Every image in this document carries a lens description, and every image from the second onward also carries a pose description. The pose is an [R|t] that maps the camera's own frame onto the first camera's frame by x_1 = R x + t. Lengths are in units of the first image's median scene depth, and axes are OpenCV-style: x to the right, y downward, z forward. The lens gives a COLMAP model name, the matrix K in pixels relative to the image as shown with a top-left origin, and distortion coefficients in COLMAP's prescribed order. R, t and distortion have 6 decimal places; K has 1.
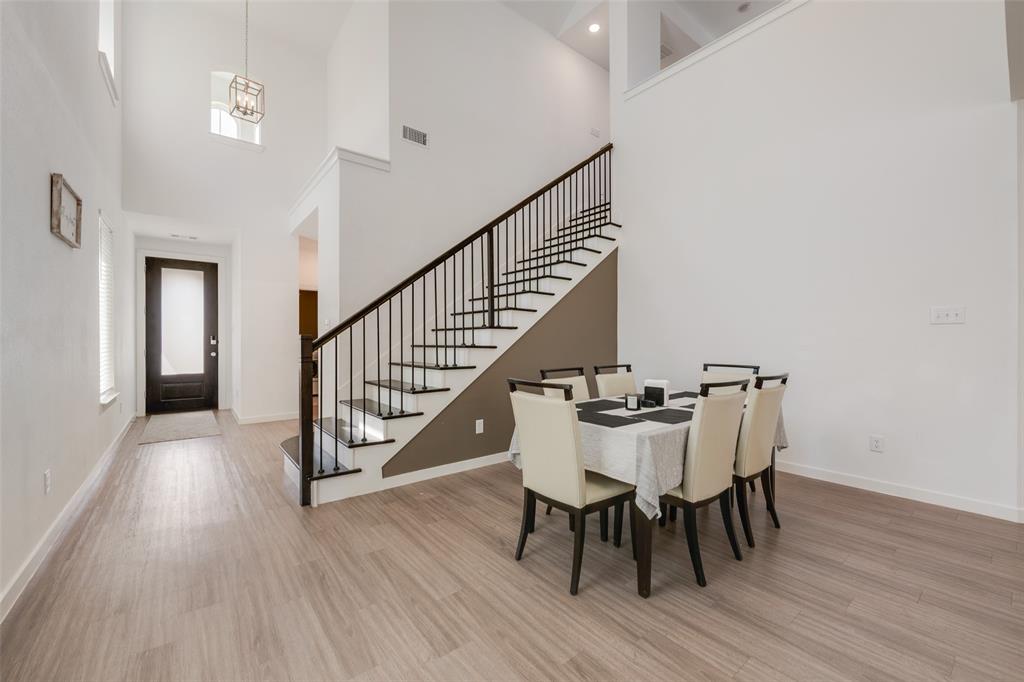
lens RADIAL K [[415.7, 0, 517.8], [0, 415.7, 340.4], [0, 0, 1]] dist [0.001073, 0.000000]
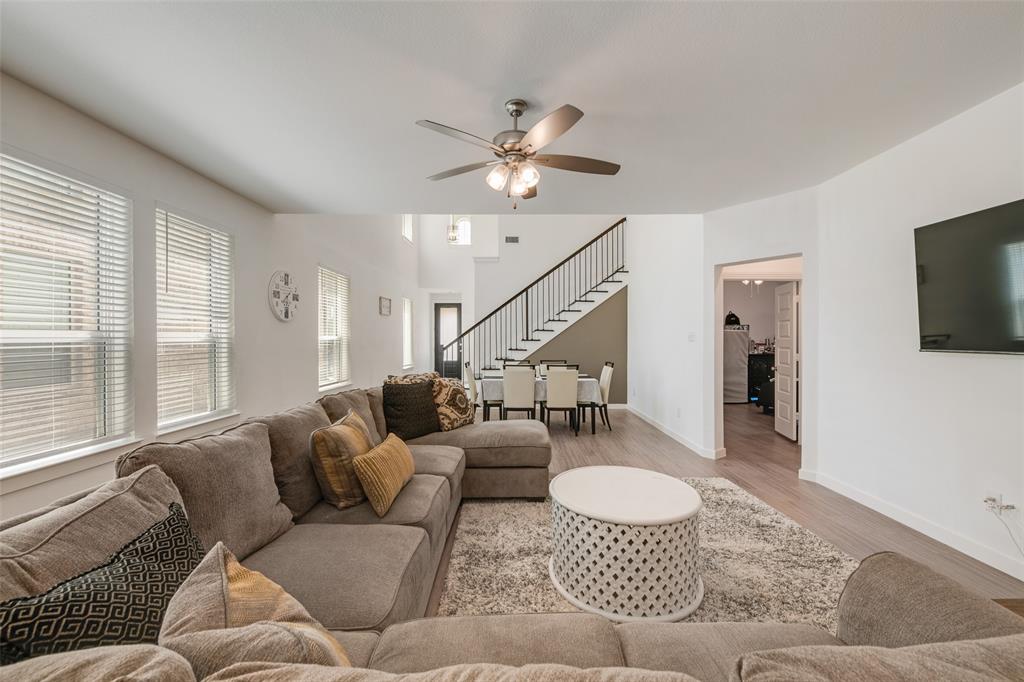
lens RADIAL K [[415.7, 0, 509.9], [0, 415.7, 340.8], [0, 0, 1]] dist [0.001073, 0.000000]
pose [[0.768516, 0.007131, -0.639791, 1.103368], [-0.005694, 0.999975, 0.004306, -0.035700], [0.639805, 0.000334, 0.768537, -0.543326]]
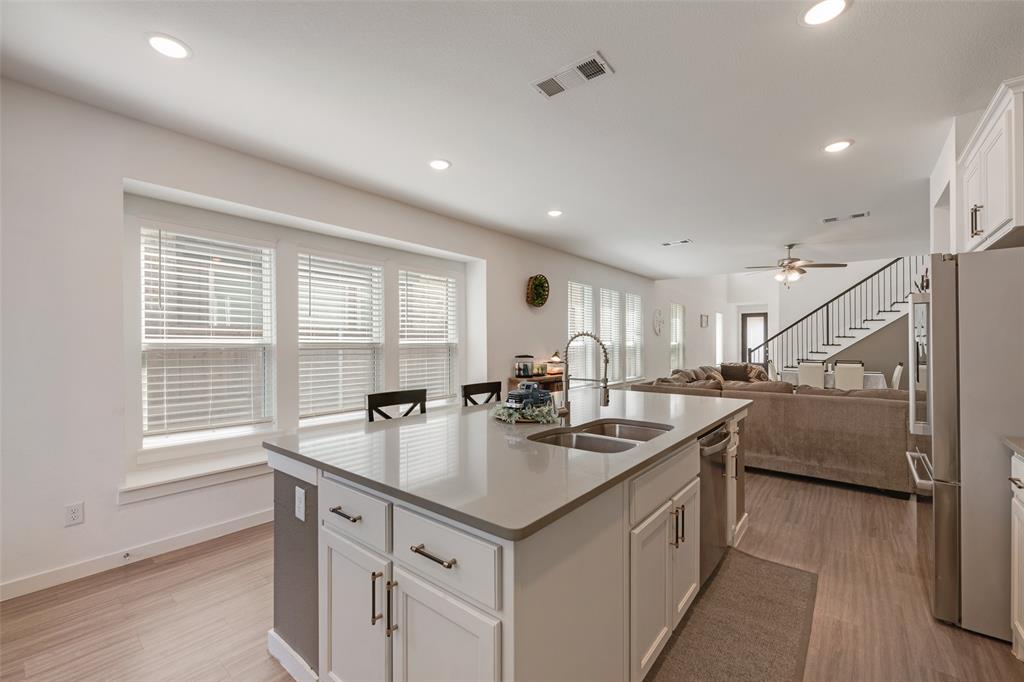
lens RADIAL K [[415.7, 0, 514.5], [0, 415.7, 343.1], [0, 0, 1]] dist [0.001073, 0.000000]
pose [[0.205410, 0.003723, -0.978669, 1.904200], [-0.003353, 0.999990, 0.003100, -0.042334], [0.978670, 0.002644, 0.205420, -1.268418]]
